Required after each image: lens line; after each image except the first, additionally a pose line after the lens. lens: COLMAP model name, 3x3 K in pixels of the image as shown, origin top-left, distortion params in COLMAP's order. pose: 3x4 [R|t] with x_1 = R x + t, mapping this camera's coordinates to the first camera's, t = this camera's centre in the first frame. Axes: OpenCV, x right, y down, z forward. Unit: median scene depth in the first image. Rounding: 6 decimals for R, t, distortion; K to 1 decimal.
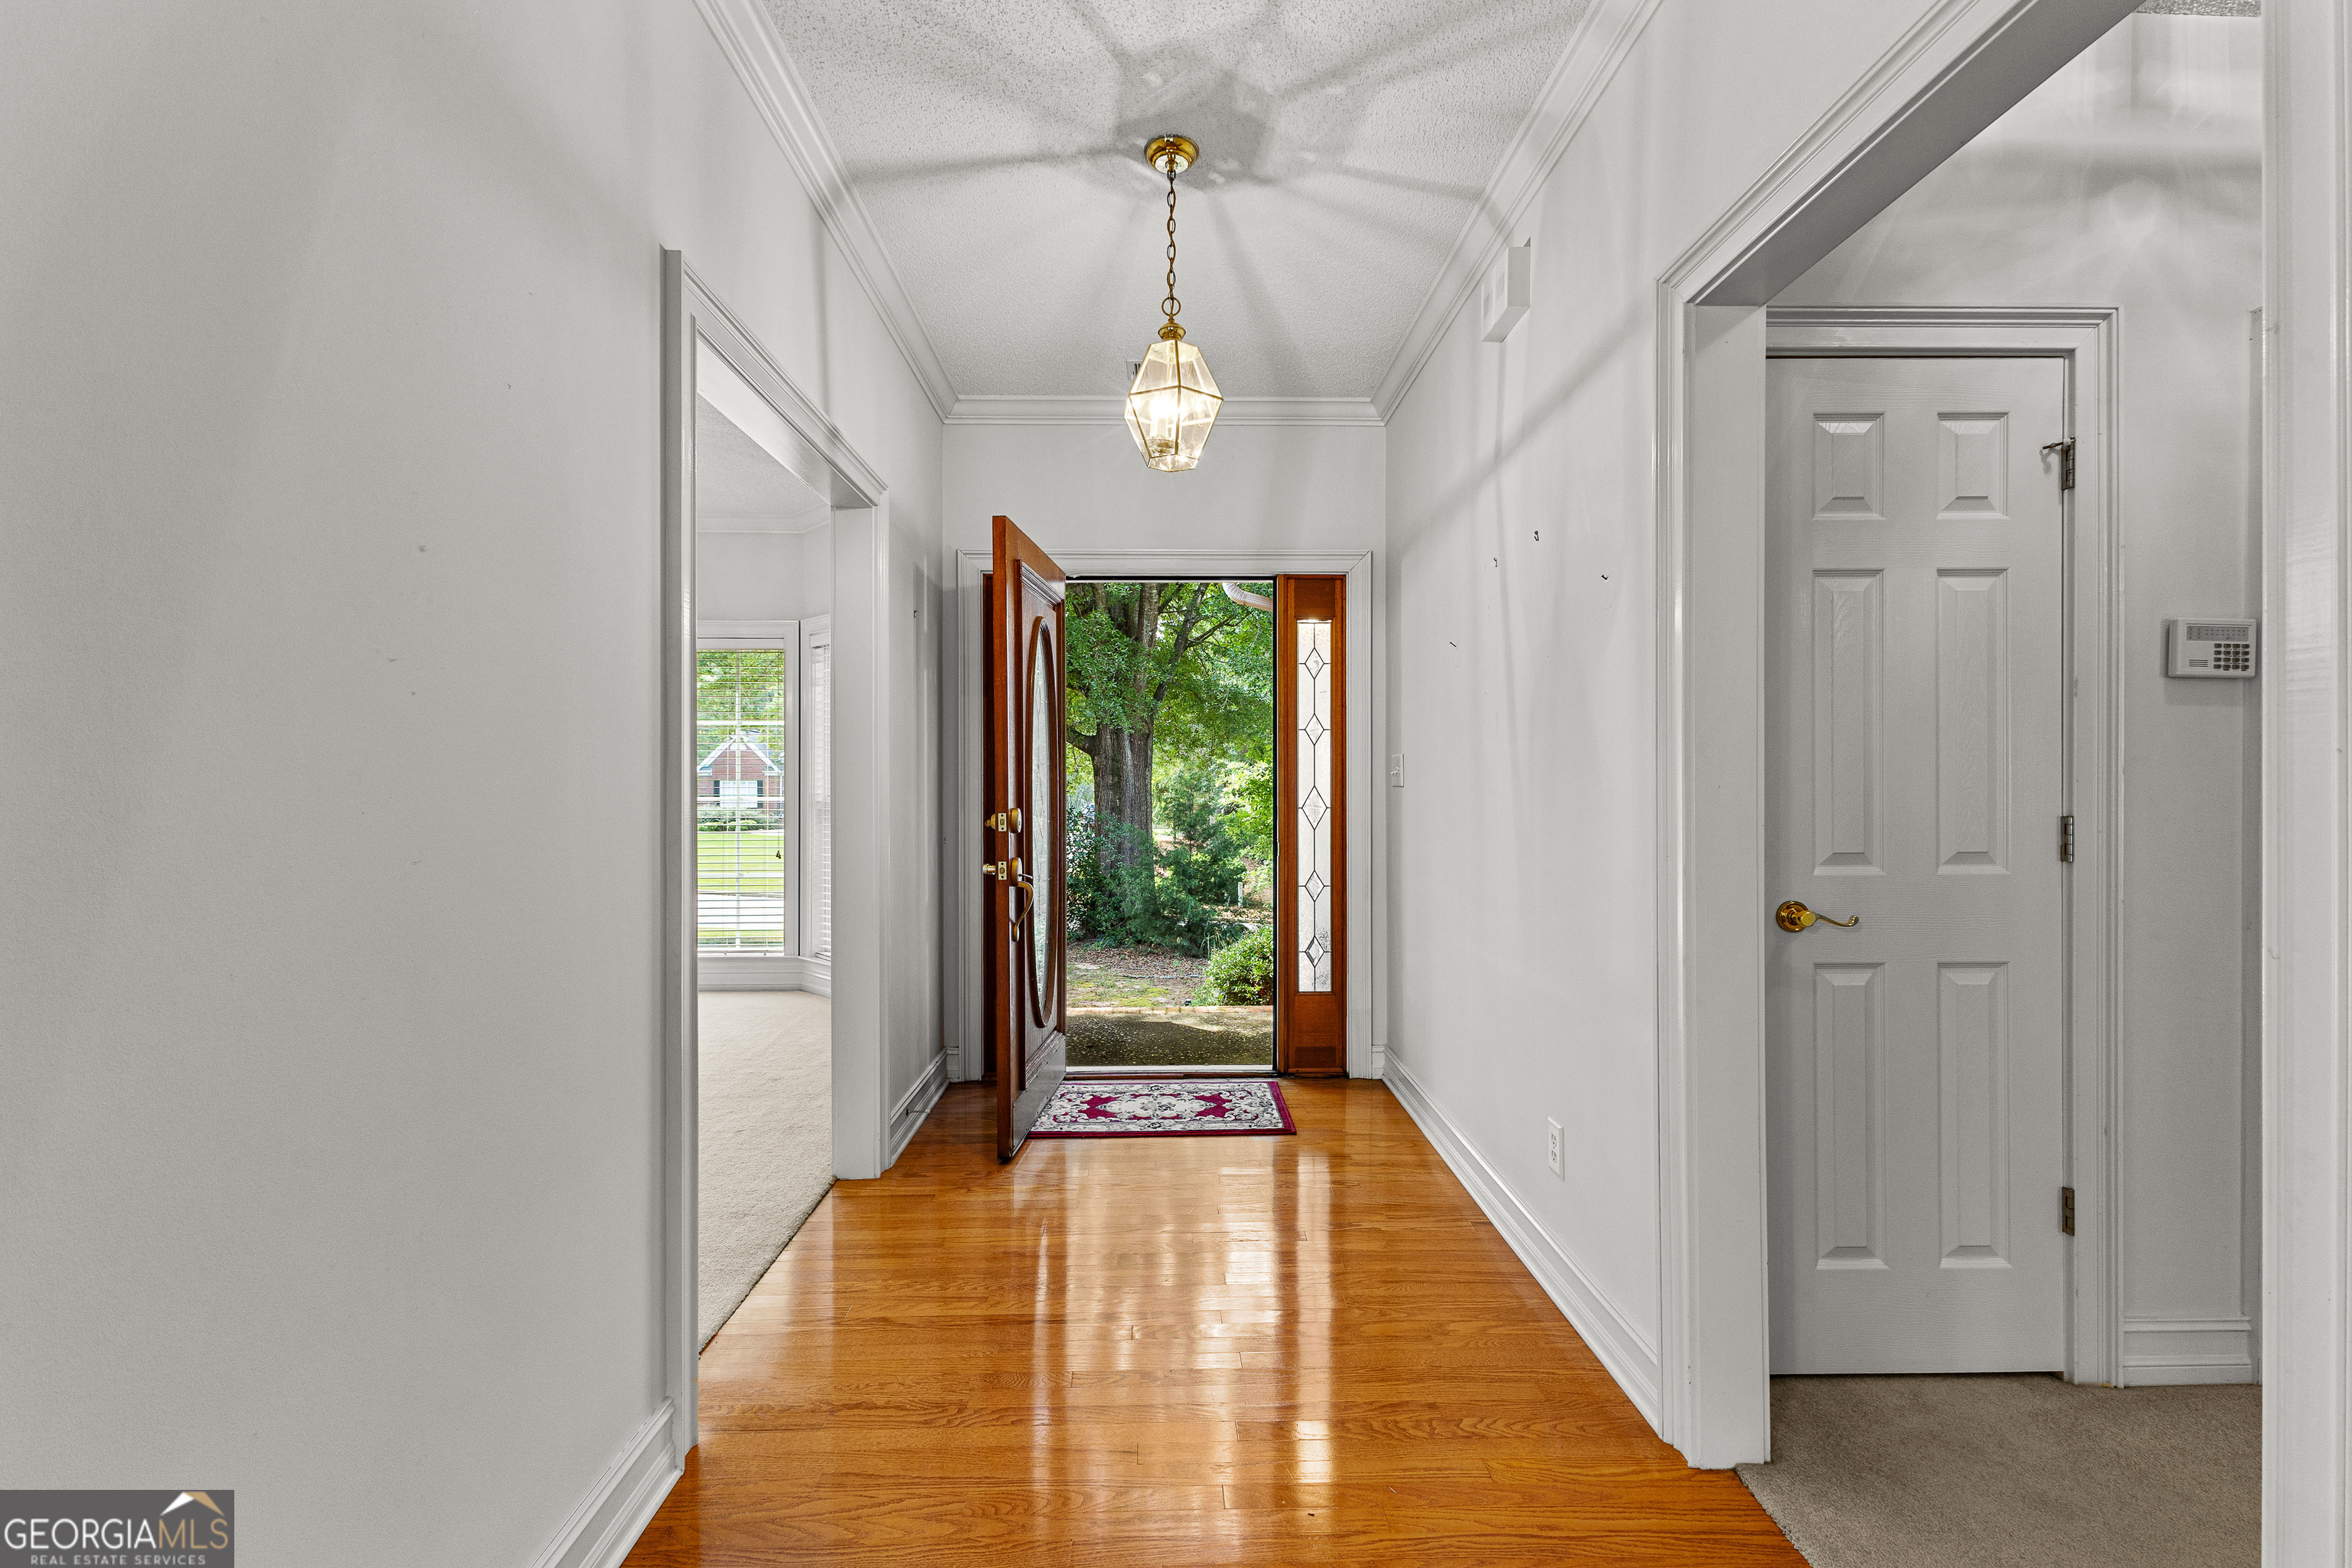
lens RADIAL K [[1022.2, 0, 1174.2], [0, 1022.2, 796.2], [0, 0, 1]] dist [0.007856, -0.000389]
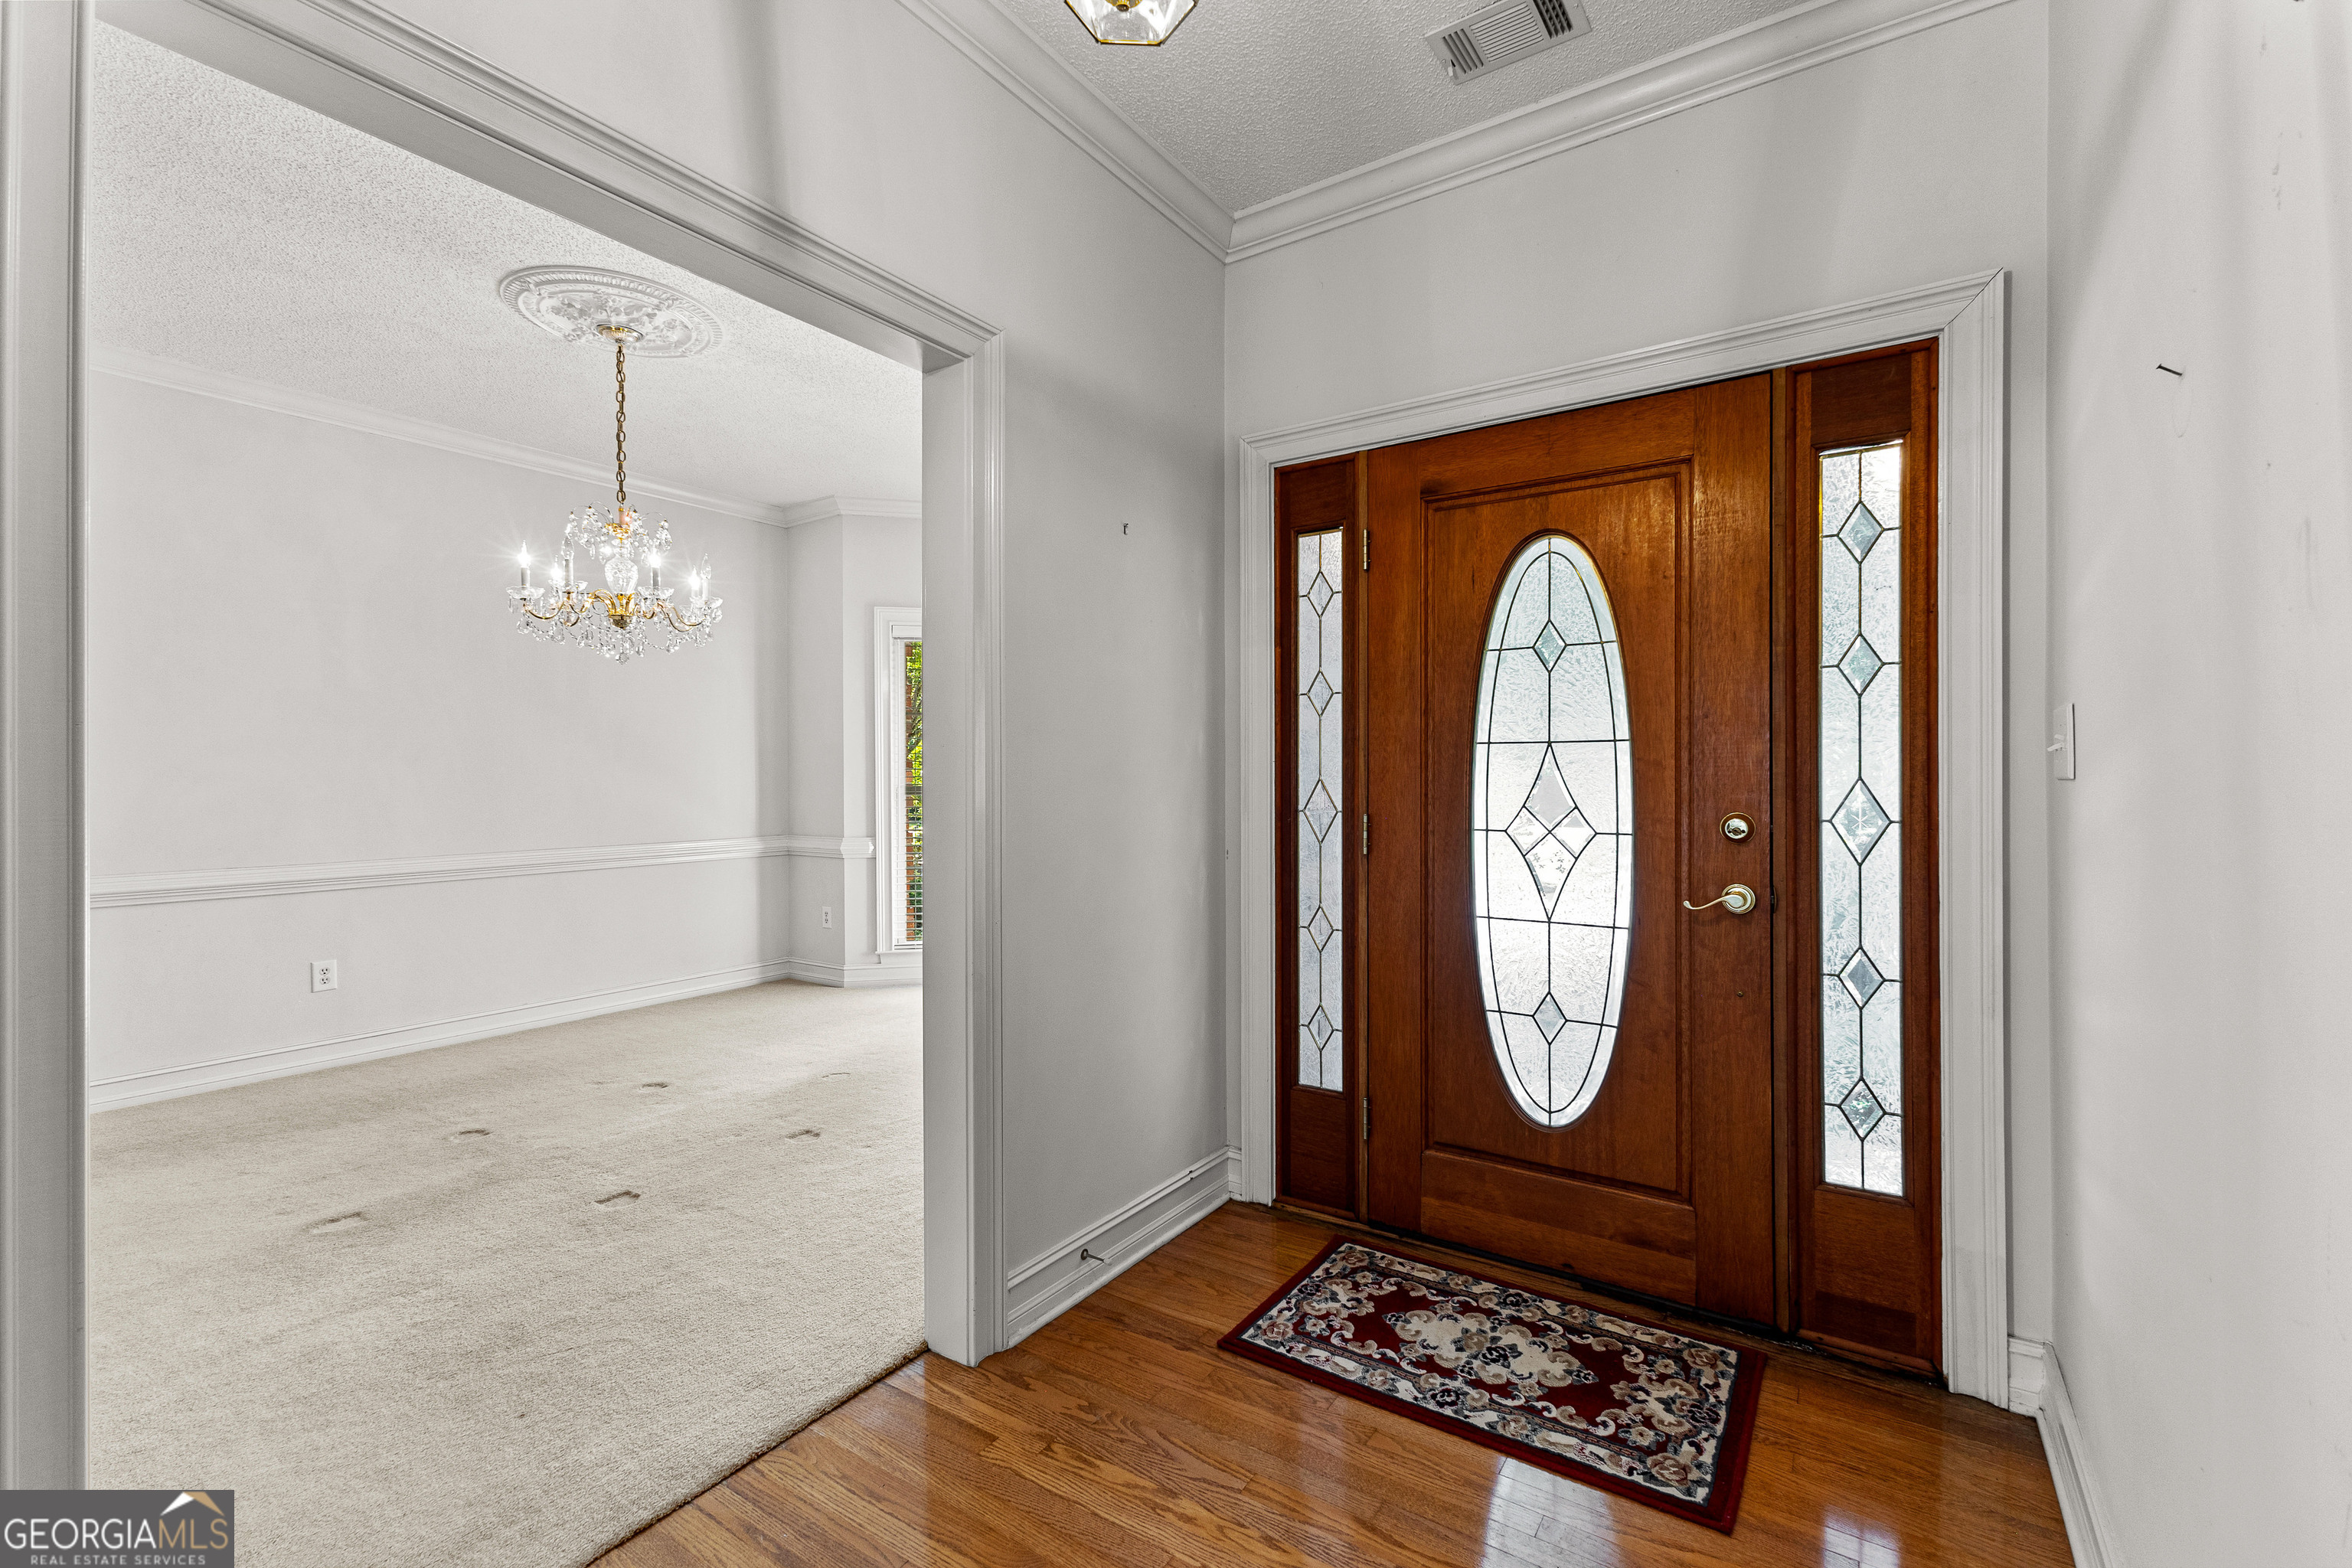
lens RADIAL K [[1022.2, 0, 1171.8], [0, 1022.2, 782.6], [0, 0, 1]] dist [0.007856, -0.000389]
pose [[0.820221, 0.004114, -0.572031, 0.154981], [-0.006964, 0.999972, -0.002795, -0.004434], [0.572004, 0.006276, 0.820227, 0.415583]]
